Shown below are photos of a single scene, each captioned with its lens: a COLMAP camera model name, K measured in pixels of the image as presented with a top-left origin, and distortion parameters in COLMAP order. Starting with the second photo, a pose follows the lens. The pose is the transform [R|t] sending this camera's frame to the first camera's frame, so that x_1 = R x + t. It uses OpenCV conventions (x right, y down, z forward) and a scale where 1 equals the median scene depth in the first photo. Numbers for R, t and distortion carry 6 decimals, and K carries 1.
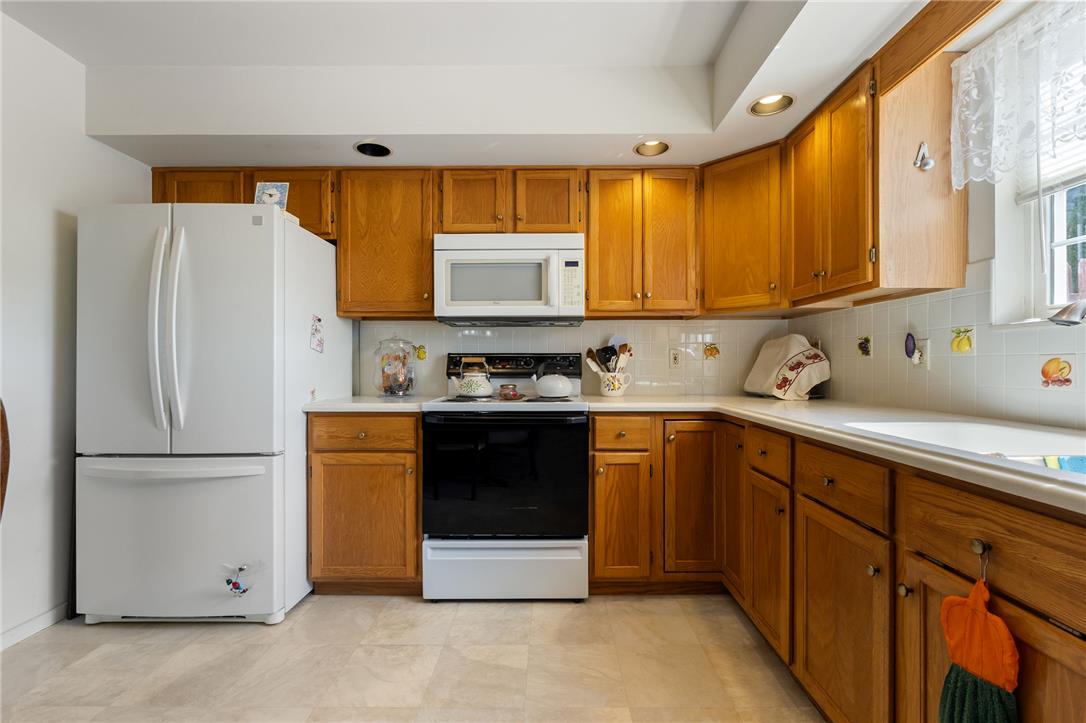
lens RADIAL K [[488.0, 0, 547.0], [0, 488.0, 366.2], [0, 0, 1]] dist [-0.001056, 0.000408]
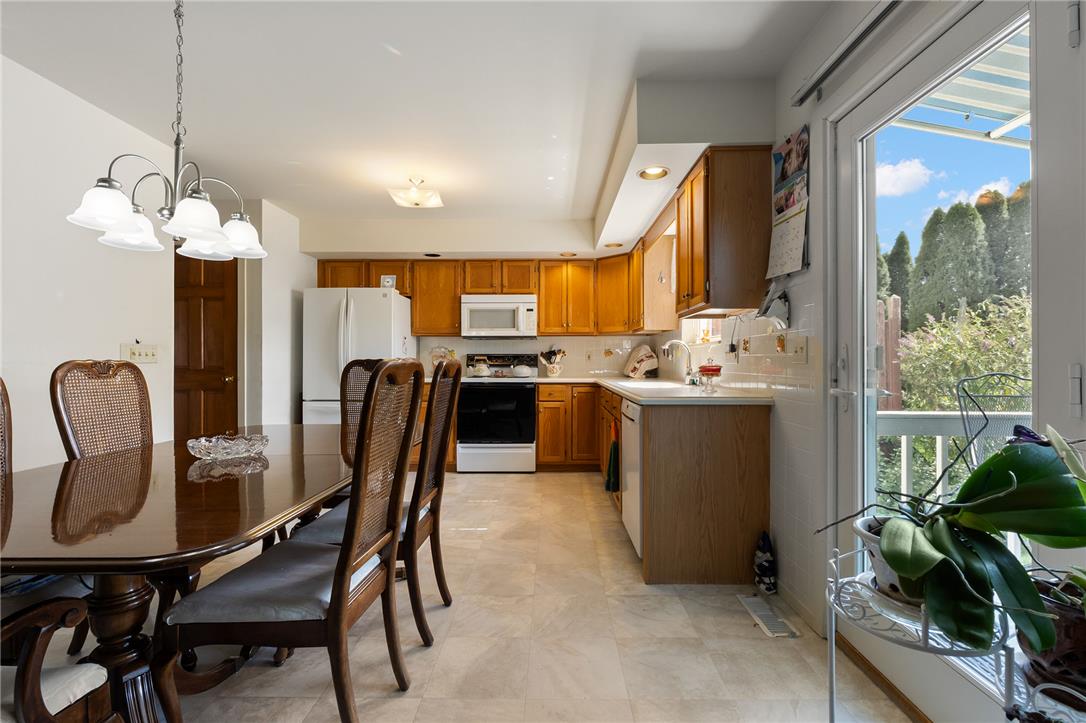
lens RADIAL K [[488.0, 0, 547.0], [0, 488.0, 366.2], [0, 0, 1]] dist [-0.001056, 0.000408]
pose [[0.999952, 0.002500, -0.009489, 0.140641], [-0.002415, 0.999957, 0.008906, 0.003358], [0.009511, -0.008882, 0.999915, -1.008461]]
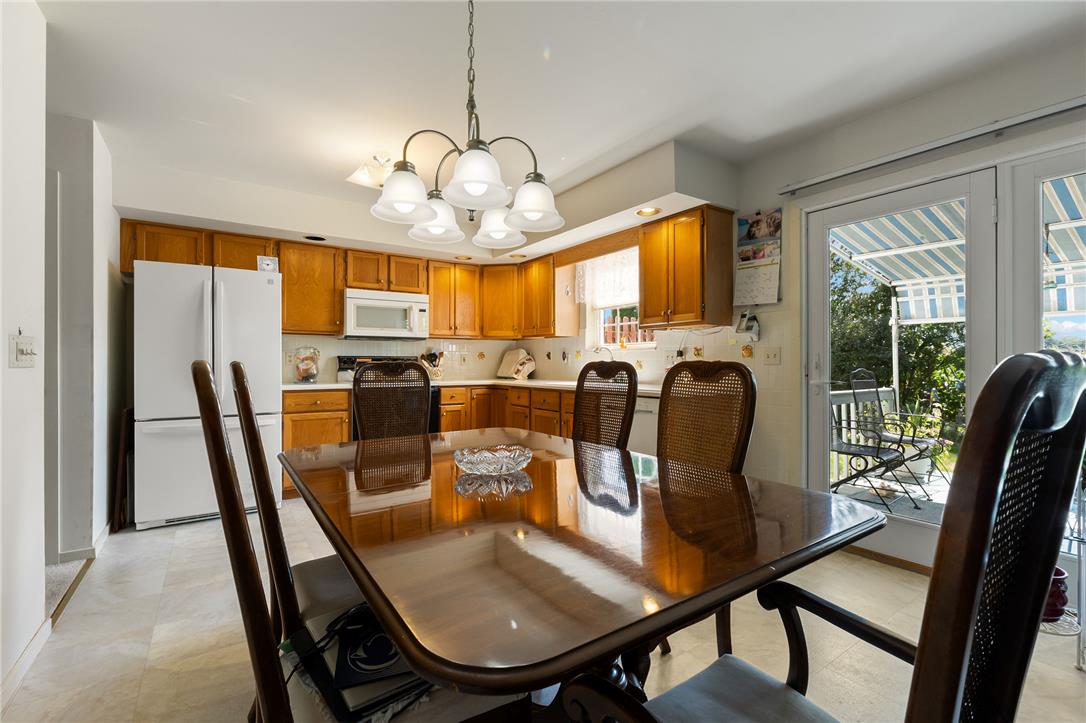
lens RADIAL K [[485.4, 0, 550.4], [0, 485.4, 362.3], [0, 0, 1]] dist [0.002758, 0.000210]
pose [[0.817398, 0.002941, 0.576065, -0.638734], [0.000194, 0.999986, -0.005381, 0.004546], [-0.576073, 0.004510, 0.817386, -0.851163]]
